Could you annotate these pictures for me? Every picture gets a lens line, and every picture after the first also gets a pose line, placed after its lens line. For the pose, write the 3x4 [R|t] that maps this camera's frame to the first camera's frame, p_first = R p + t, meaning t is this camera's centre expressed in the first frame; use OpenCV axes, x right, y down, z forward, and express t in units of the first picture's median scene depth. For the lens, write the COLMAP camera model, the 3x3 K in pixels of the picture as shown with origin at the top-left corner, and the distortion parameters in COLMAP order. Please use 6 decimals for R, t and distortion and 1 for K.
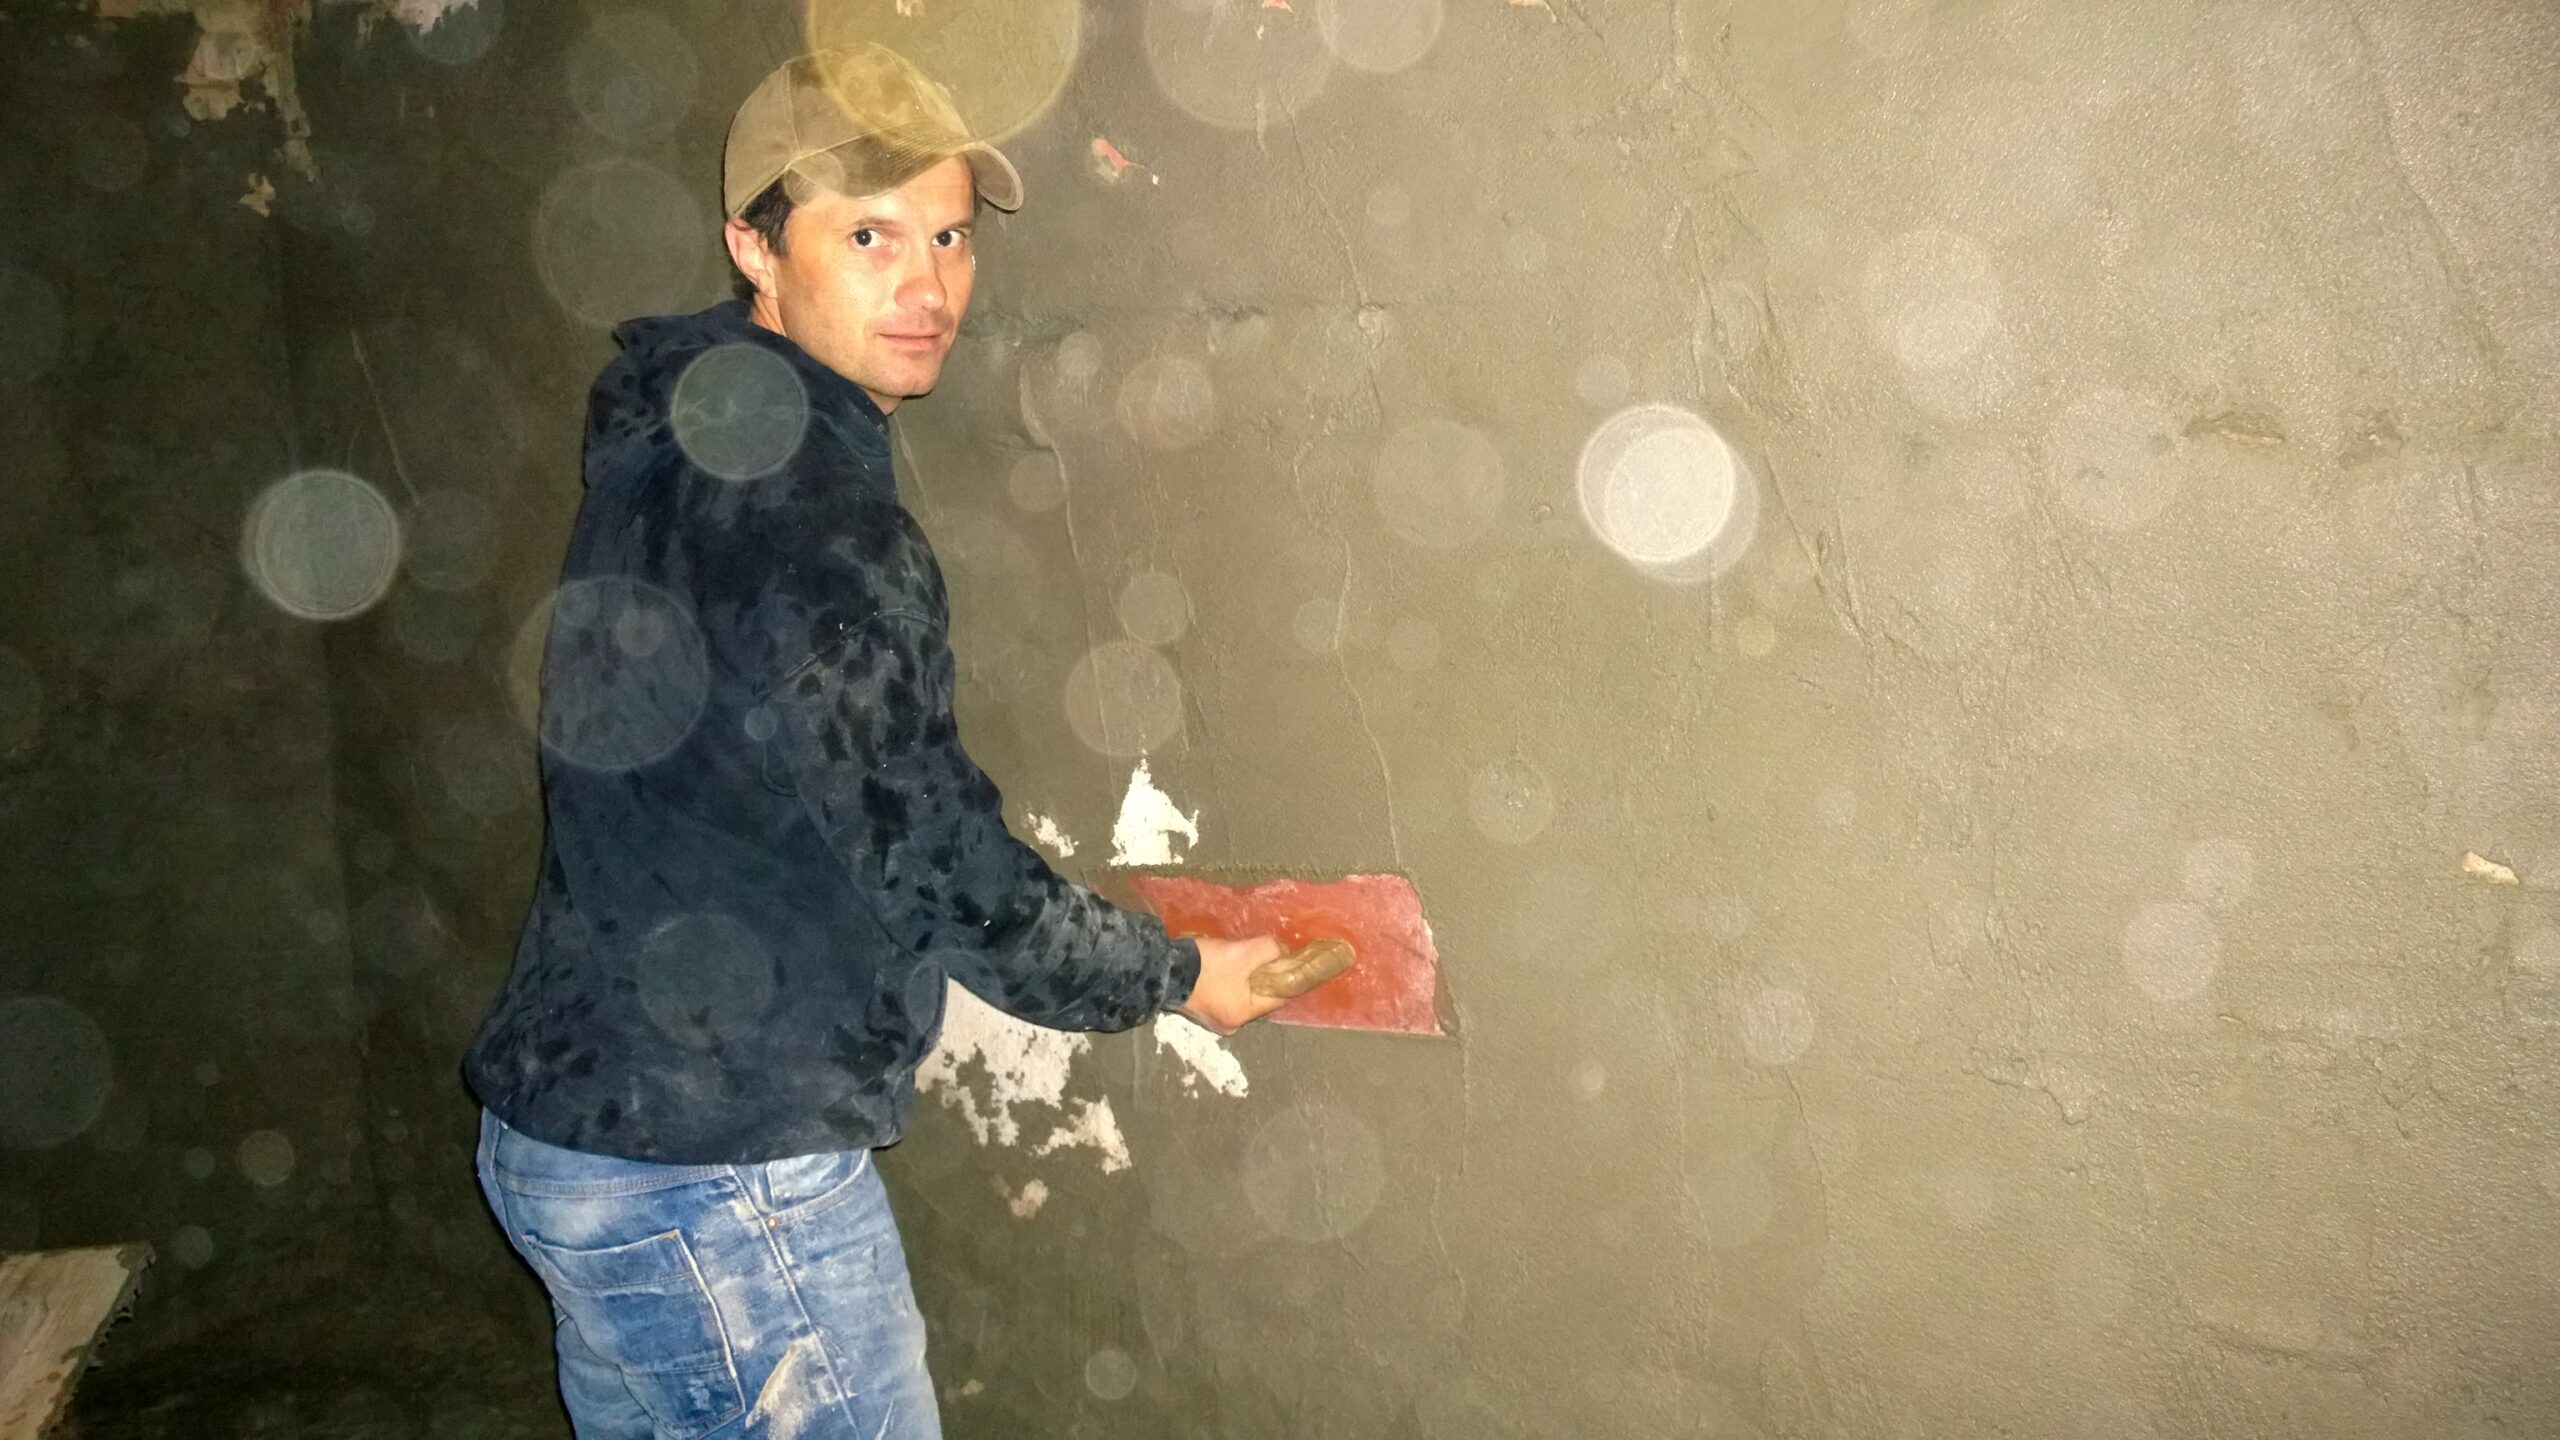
lens RADIAL K [[1773.4, 0, 1300.7], [0, 1773.4, 767.6], [0, 0, 1]] dist [0.064311, -0.071000]
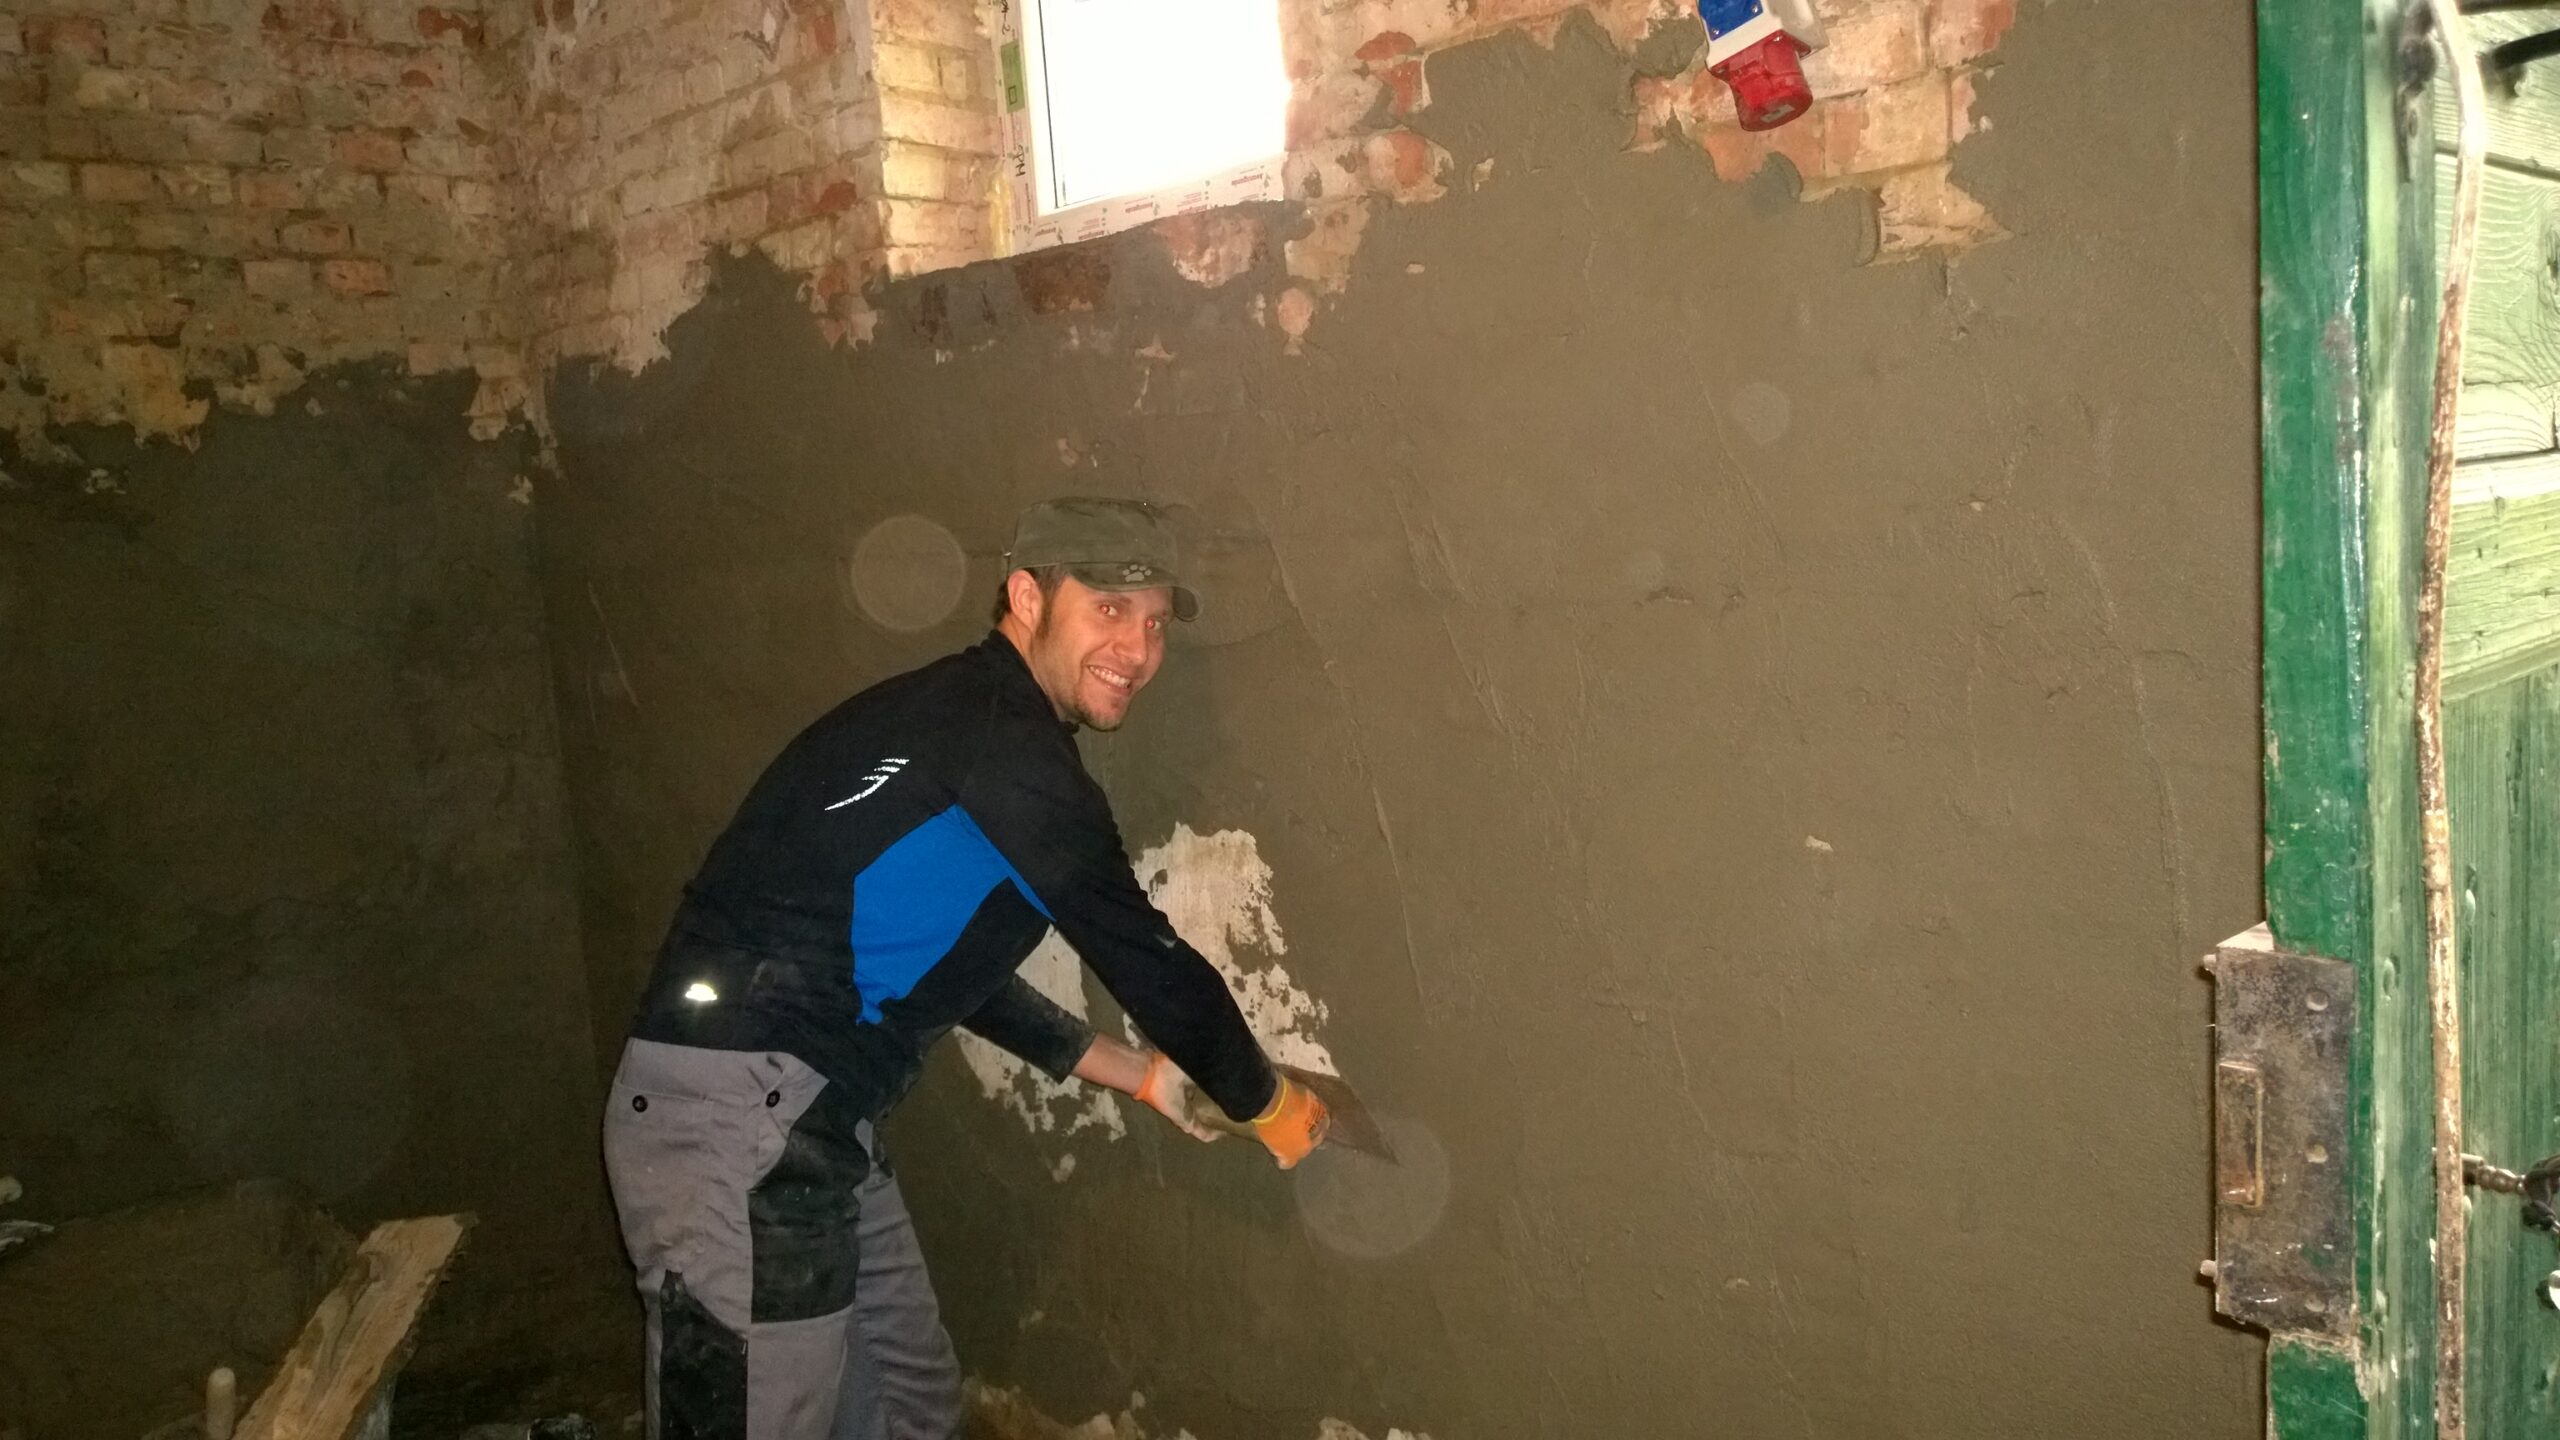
lens RADIAL K [[1773.4, 0, 1300.7], [0, 1773.4, 767.6], [0, 0, 1]] dist [0.064311, -0.071000]
pose [[0.993316, -0.060291, -0.098426, 0.185128], [0.052297, 0.995270, -0.081865, 0.051594], [0.102896, 0.076171, 0.991771, -0.385253]]
